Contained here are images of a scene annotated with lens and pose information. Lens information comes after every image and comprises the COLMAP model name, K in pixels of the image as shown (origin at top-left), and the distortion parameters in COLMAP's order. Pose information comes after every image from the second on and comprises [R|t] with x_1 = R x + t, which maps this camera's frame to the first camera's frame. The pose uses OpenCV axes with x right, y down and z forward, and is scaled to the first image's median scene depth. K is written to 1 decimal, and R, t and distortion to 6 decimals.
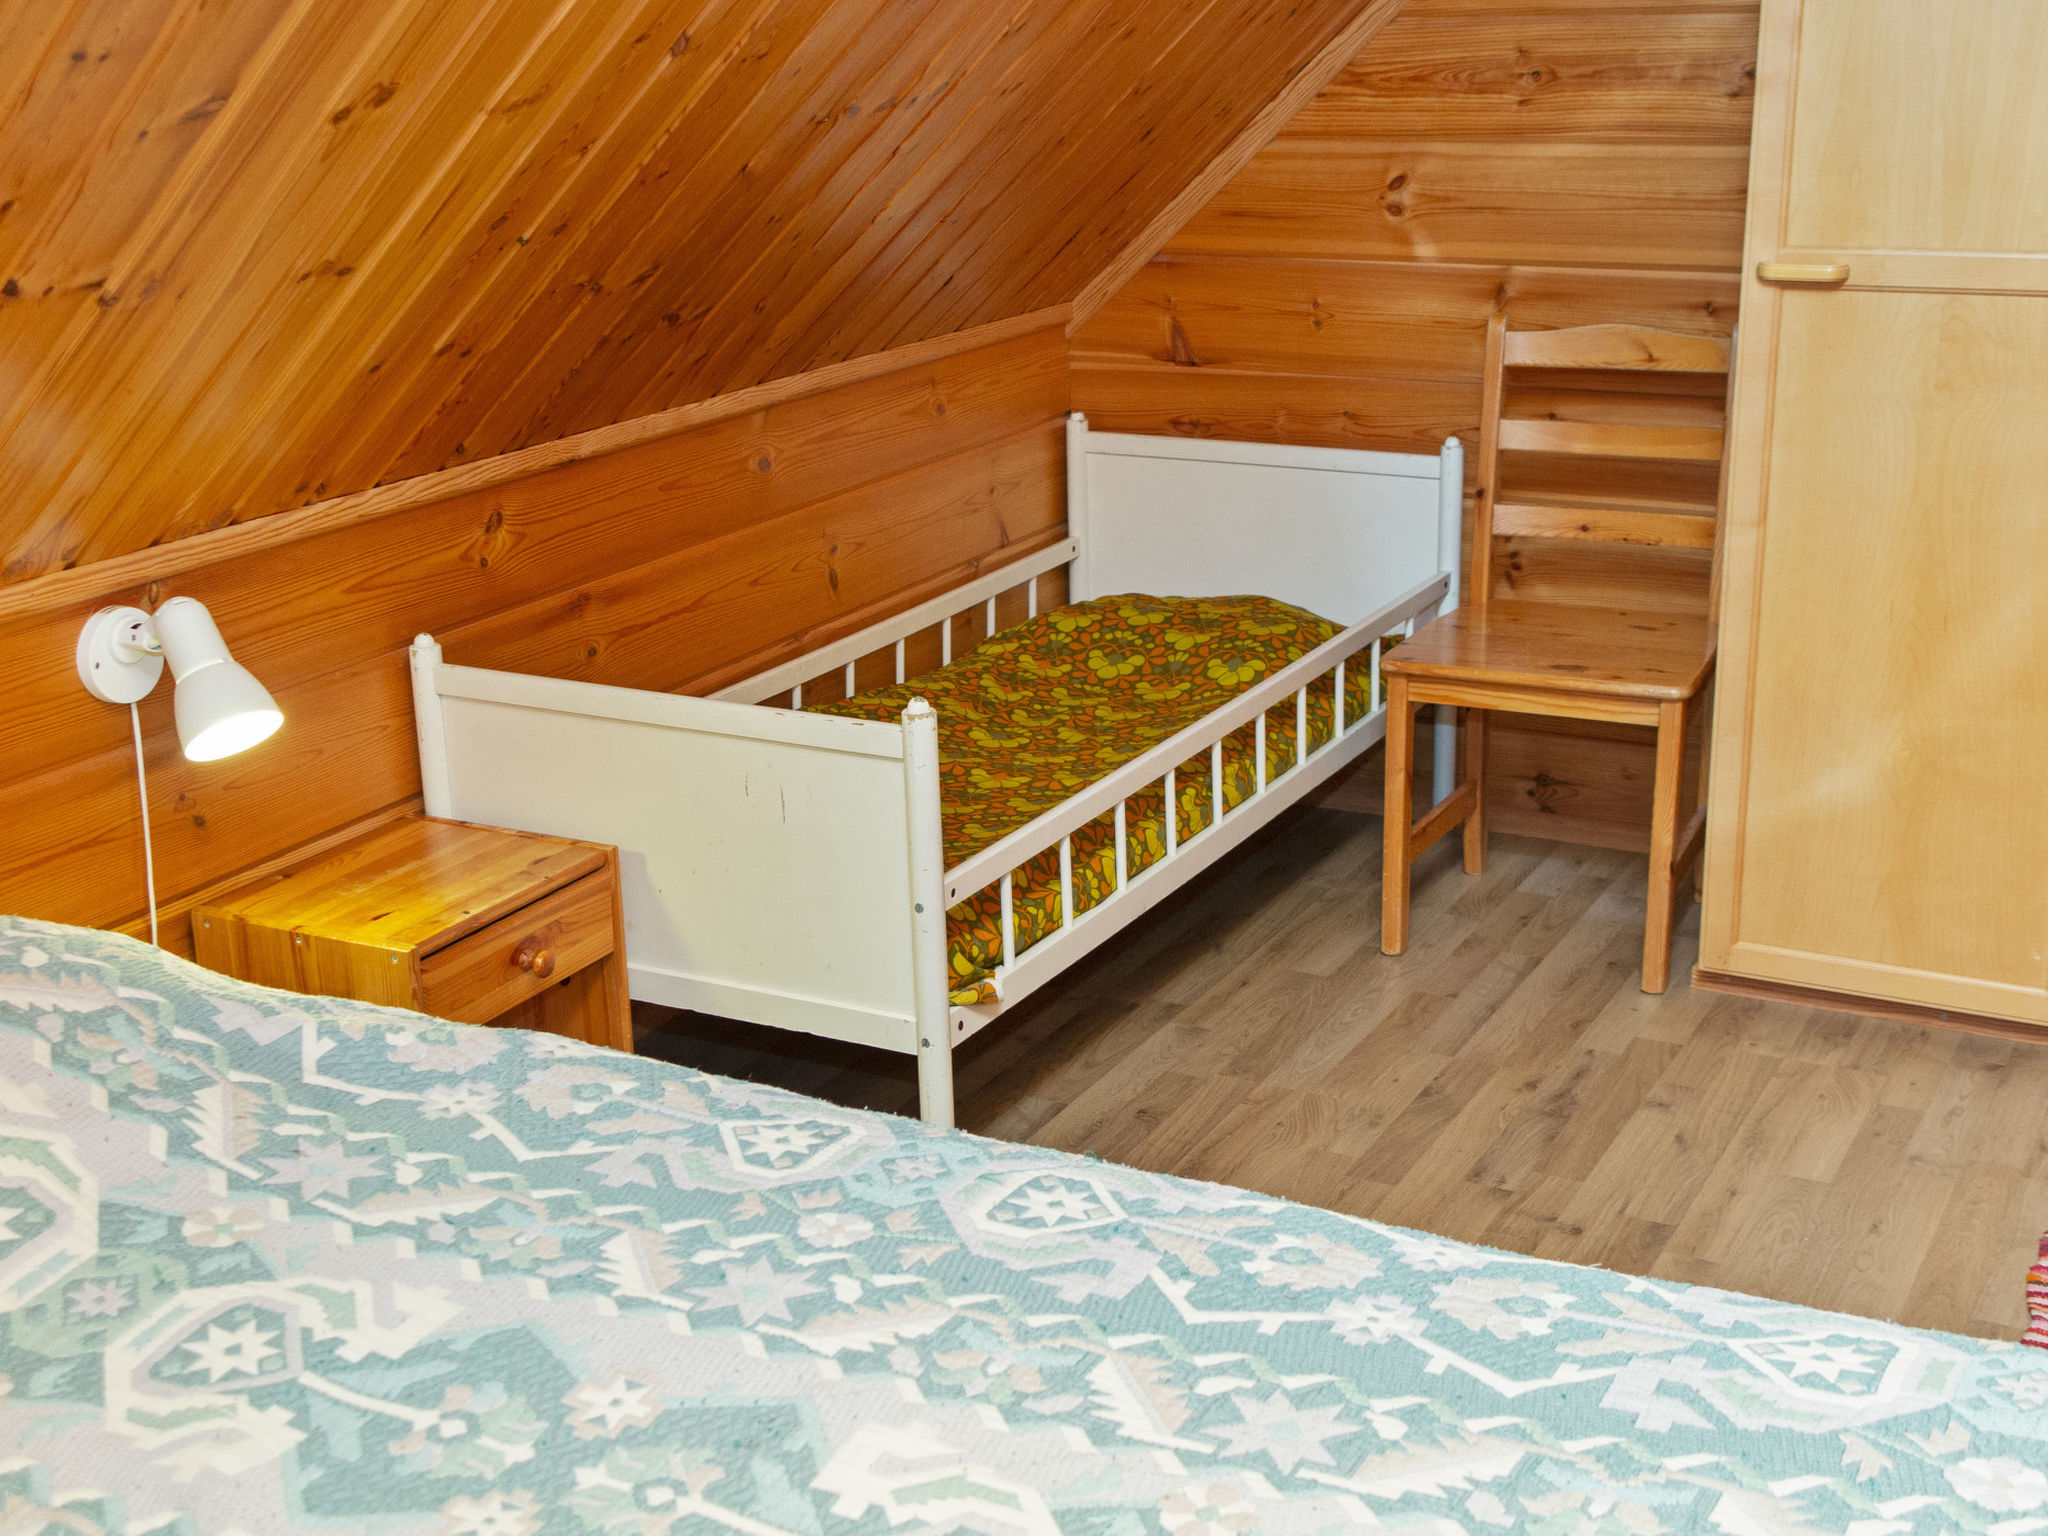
lens RADIAL K [[2582.0, 0, 1023.9], [0, 2582.0, 767.5], [0, 0, 1]] dist [-0.001956, 0.000000]
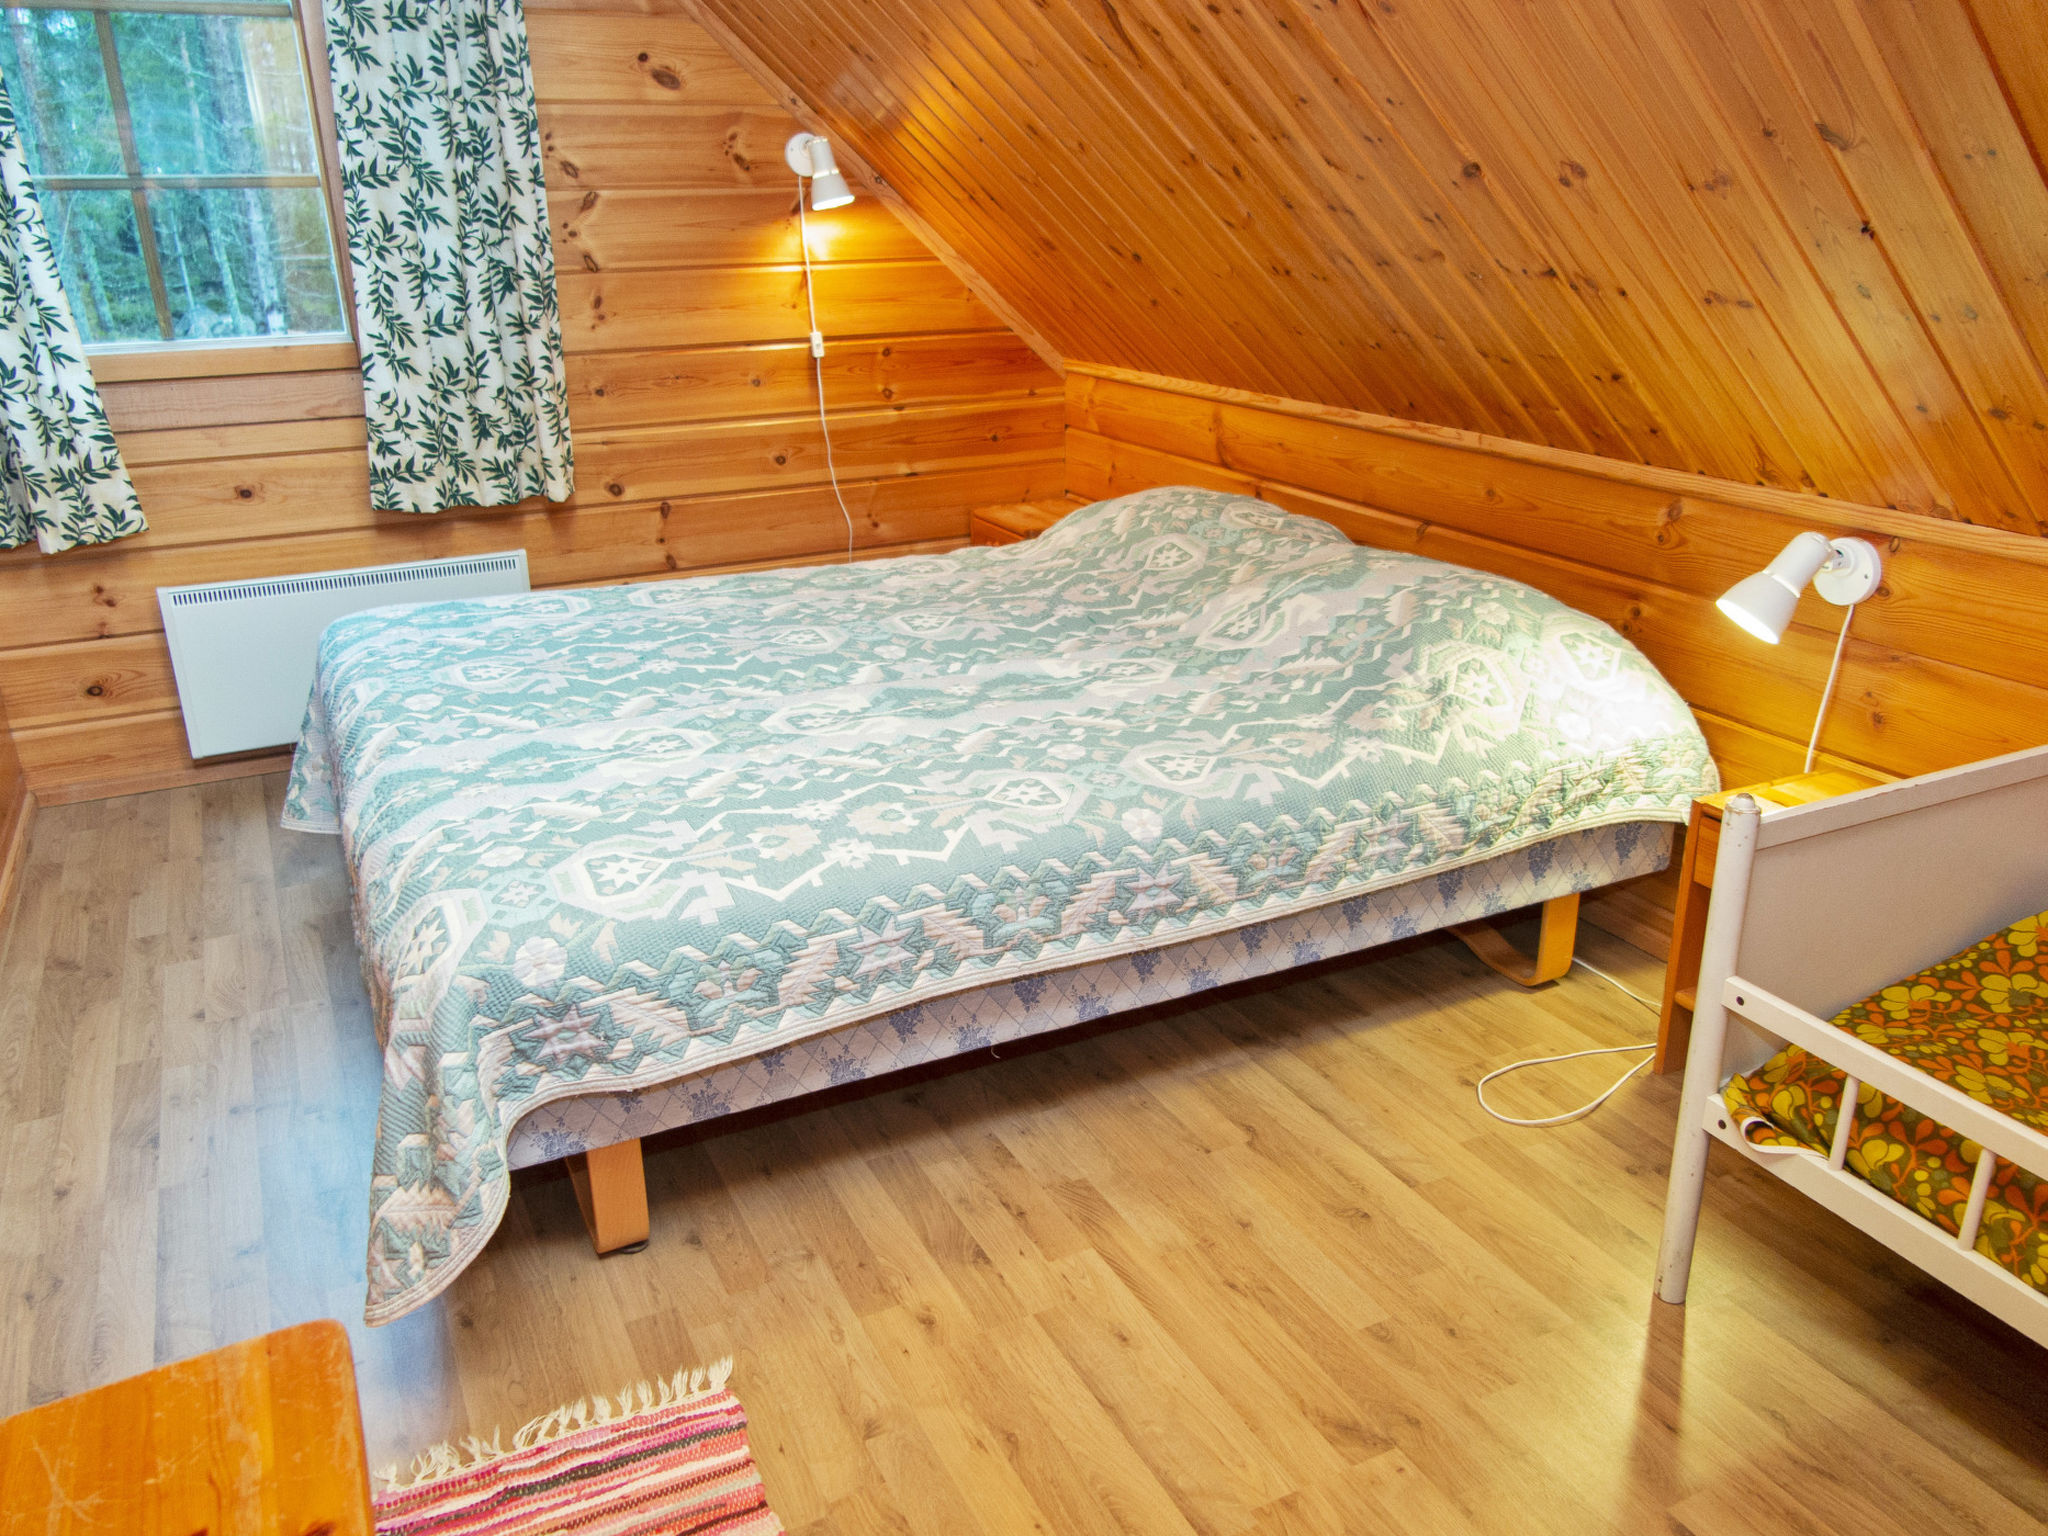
lens RADIAL K [[1619.8, 0, 1023.0], [0, 1619.8, 772.7], [0, 0, 1]] dist [0.012163, 0.002718]
pose [[-0.578791, 0.310031, -0.754243, 0.918401], [-0.225314, 0.828107, 0.513295, -0.452425], [0.783731, 0.467032, -0.409447, 1.541868]]
